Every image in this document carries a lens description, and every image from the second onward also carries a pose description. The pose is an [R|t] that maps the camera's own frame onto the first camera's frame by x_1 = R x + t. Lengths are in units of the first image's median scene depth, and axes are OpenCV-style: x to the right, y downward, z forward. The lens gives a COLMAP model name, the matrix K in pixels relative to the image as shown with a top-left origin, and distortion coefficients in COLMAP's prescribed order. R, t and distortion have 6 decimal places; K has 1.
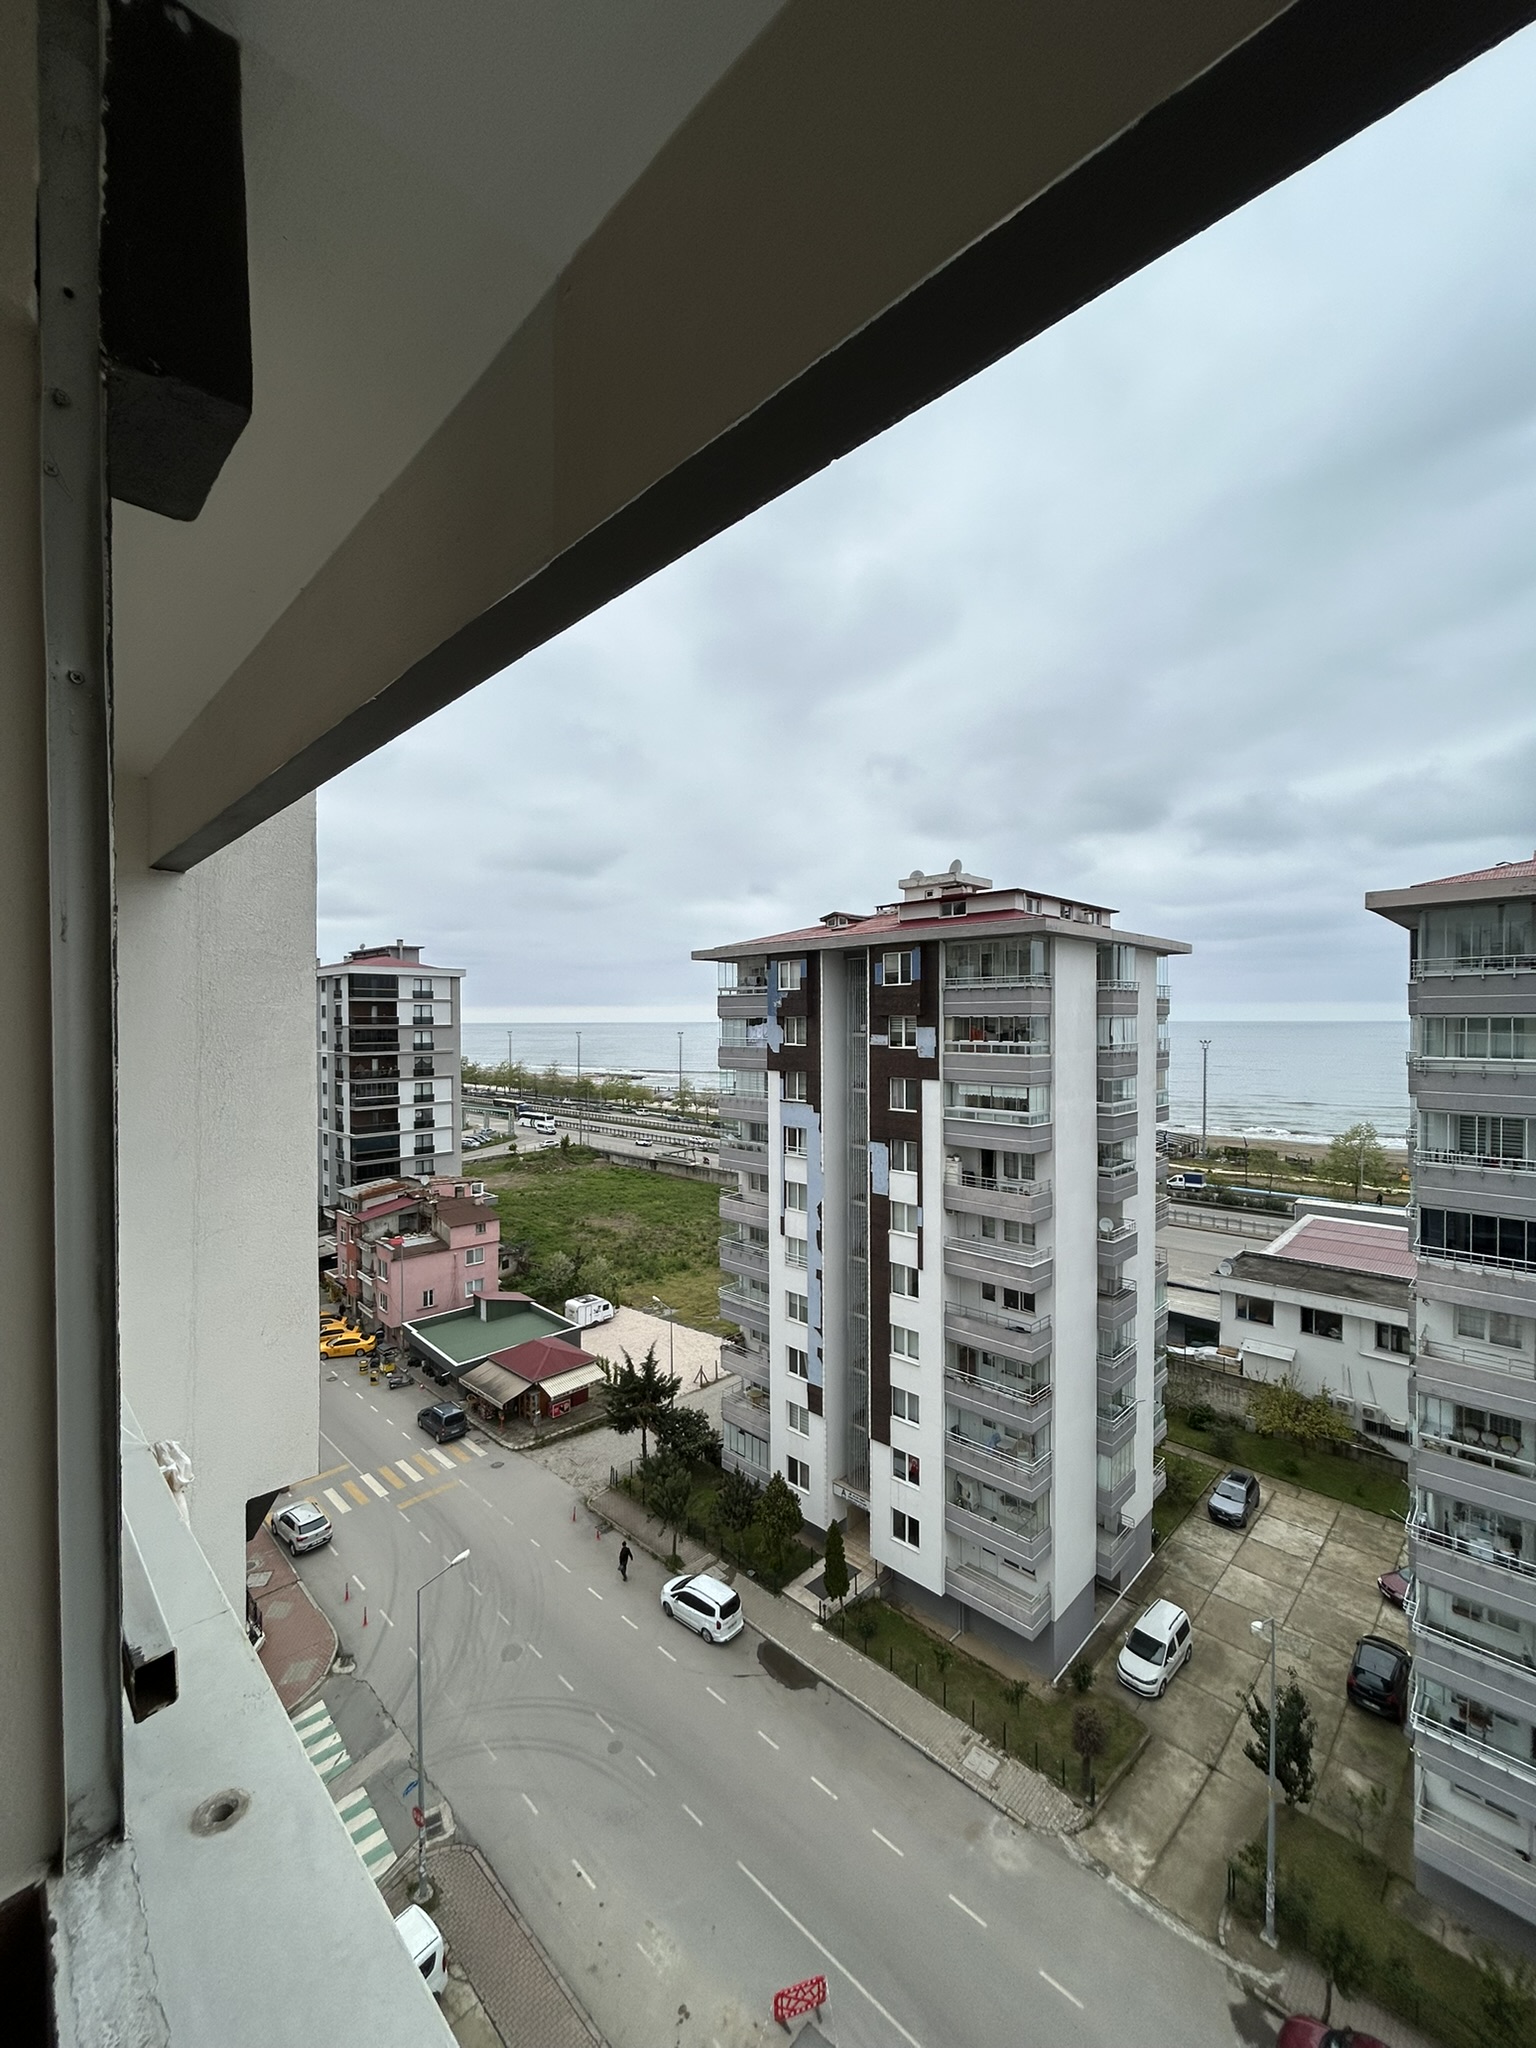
lens RADIAL K [[826.5, 0, 769.2], [0, 826.5, 1022.8], [0, 0, 1]] dist [-0.001707, 0.001054]
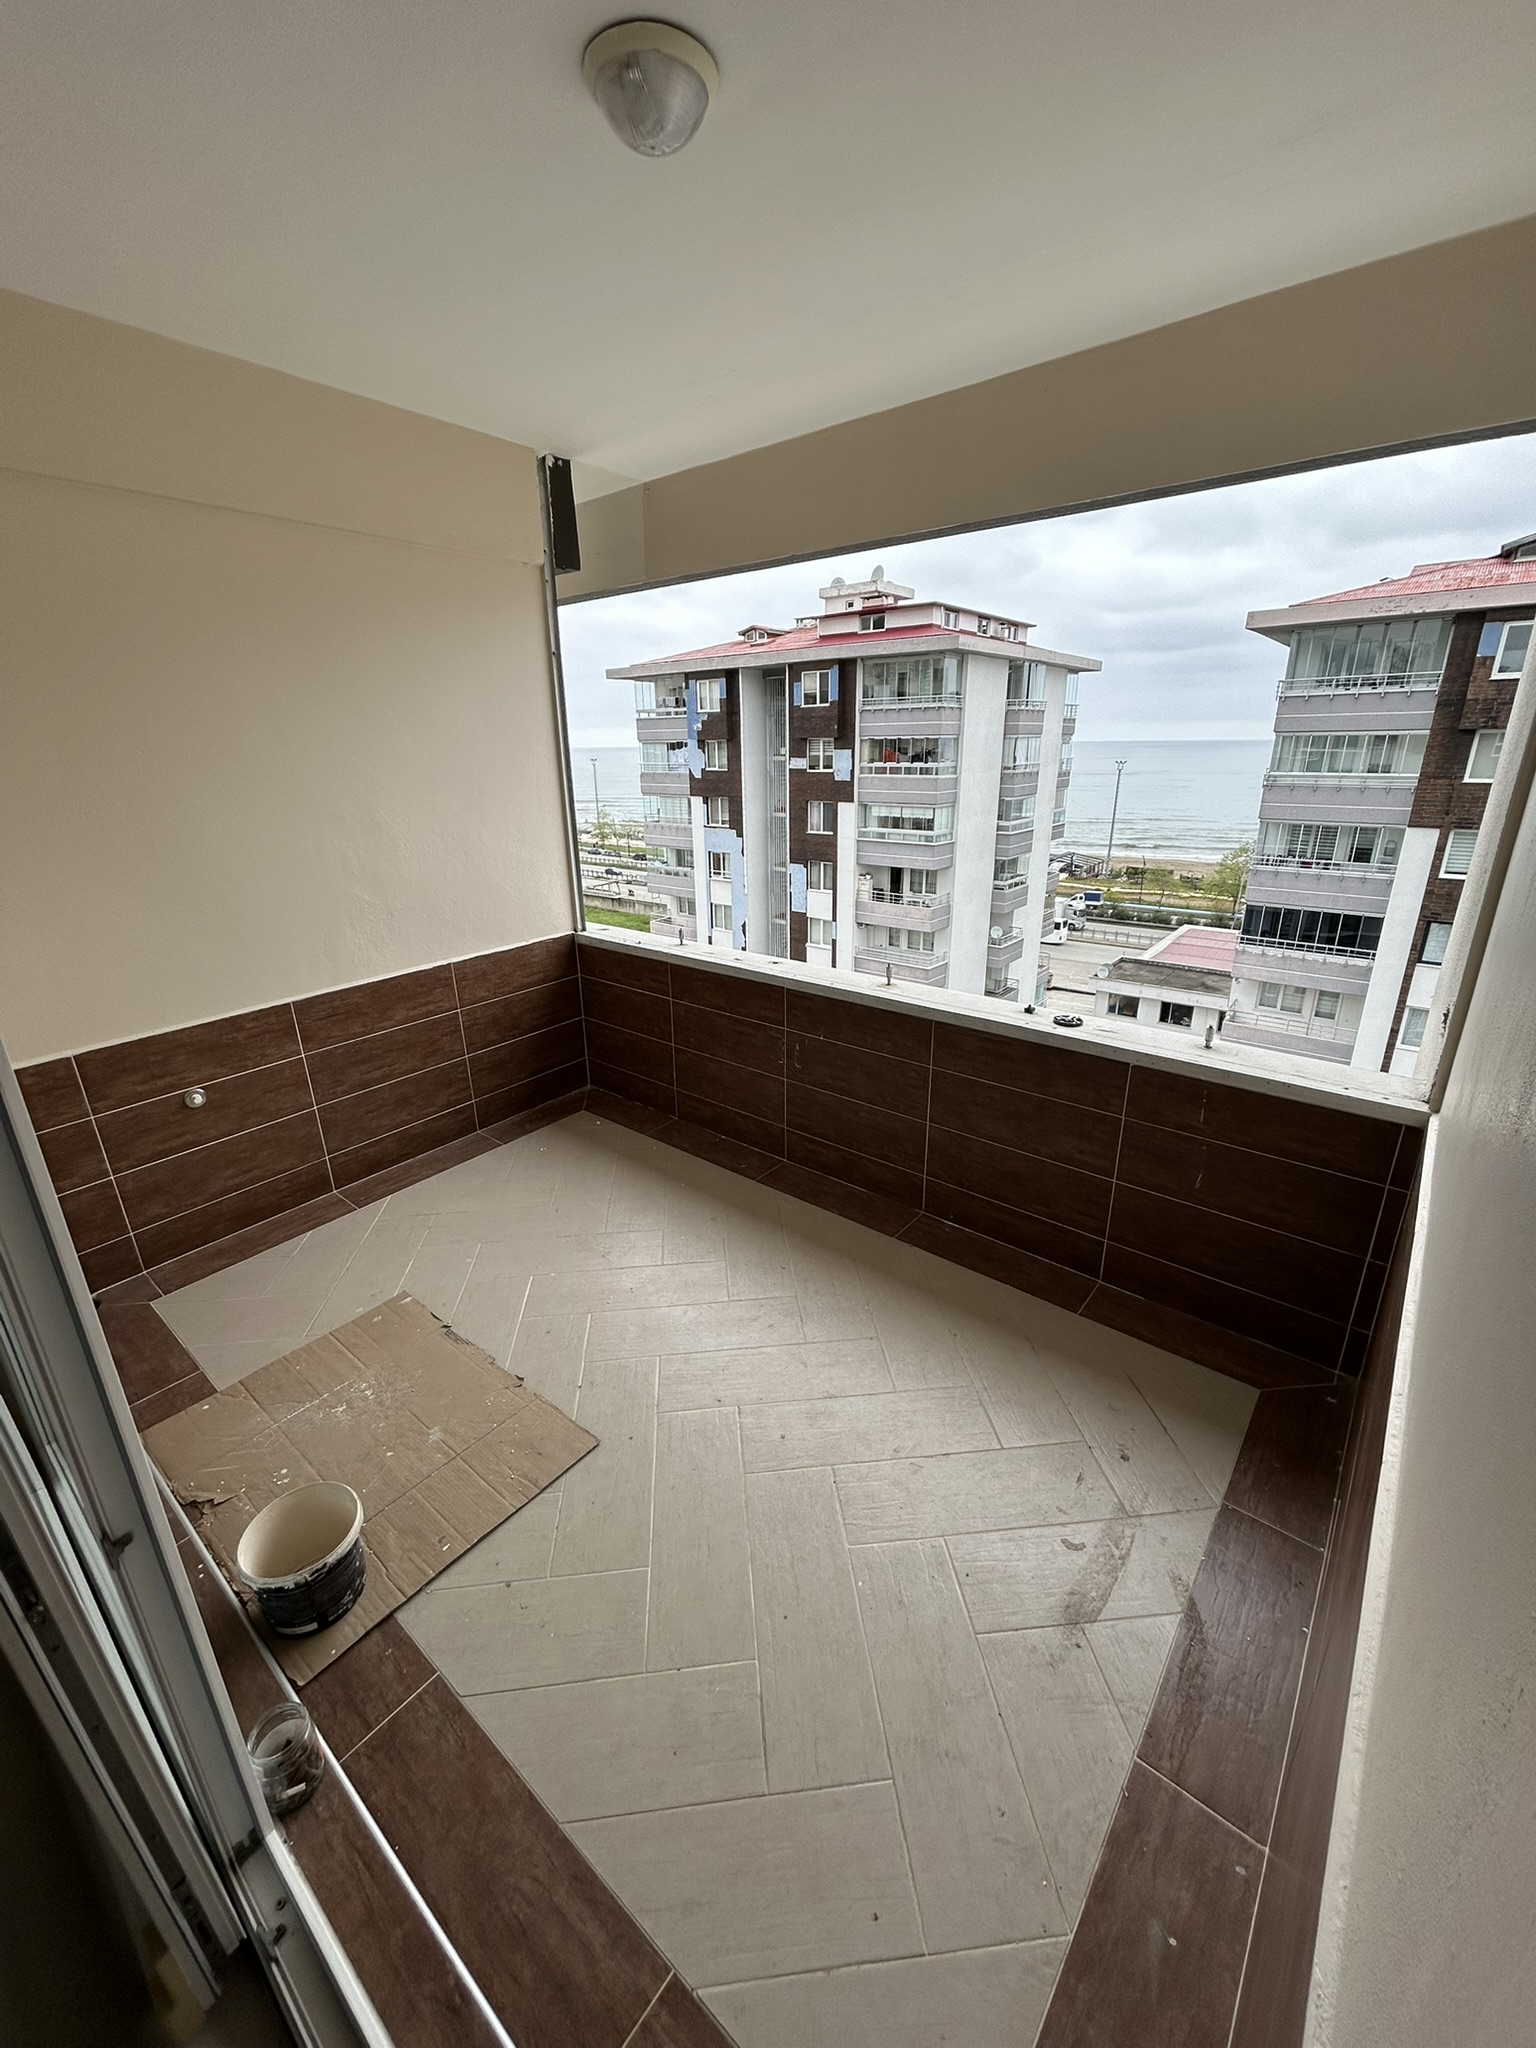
lens RADIAL K [[826.5, 0, 773.1], [0, 826.5, 1027.4], [0, 0, 1]] dist [-0.001707, 0.001054]
pose [[0.995214, -0.040600, 0.088881, -0.002783], [0.009900, 0.946809, 0.321643, 0.000922], [-0.097212, -0.319224, 0.942680, -0.074204]]
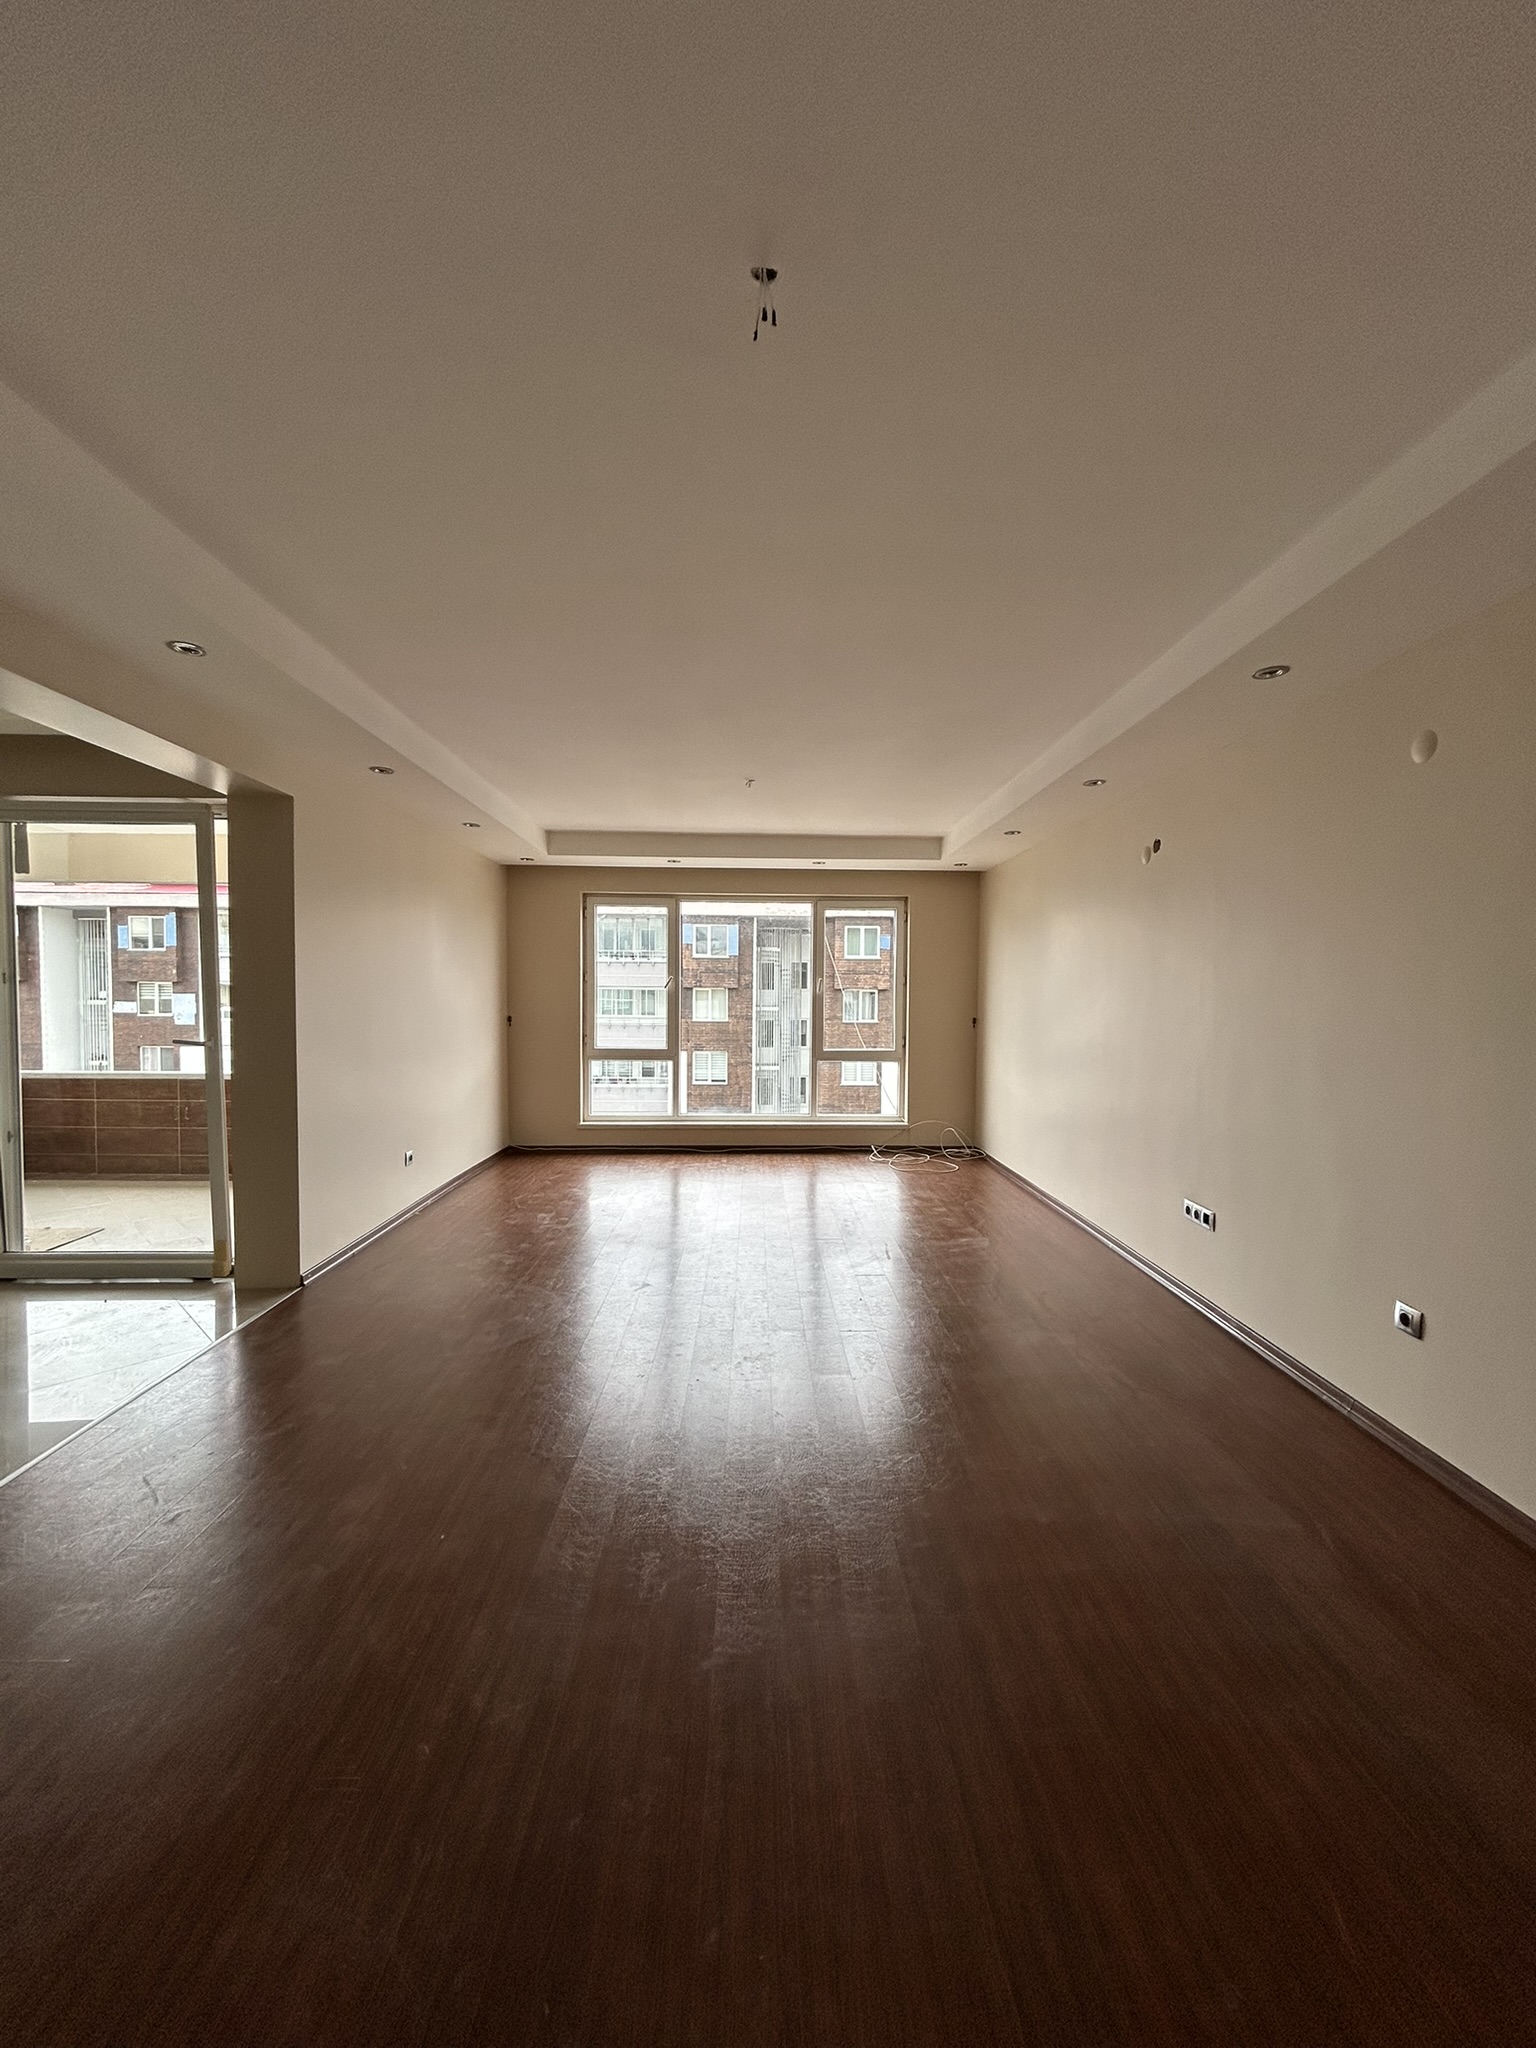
lens RADIAL K [[826.5, 0, 776.3], [0, 826.5, 1022.6], [0, 0, 1]] dist [-0.001707, 0.001054]
pose [[0.695034, -0.018611, 0.718736, -0.029044], [-0.006860, 0.999448, 0.032513, 0.002647], [-0.718944, -0.027528, 0.694522, -0.198093]]
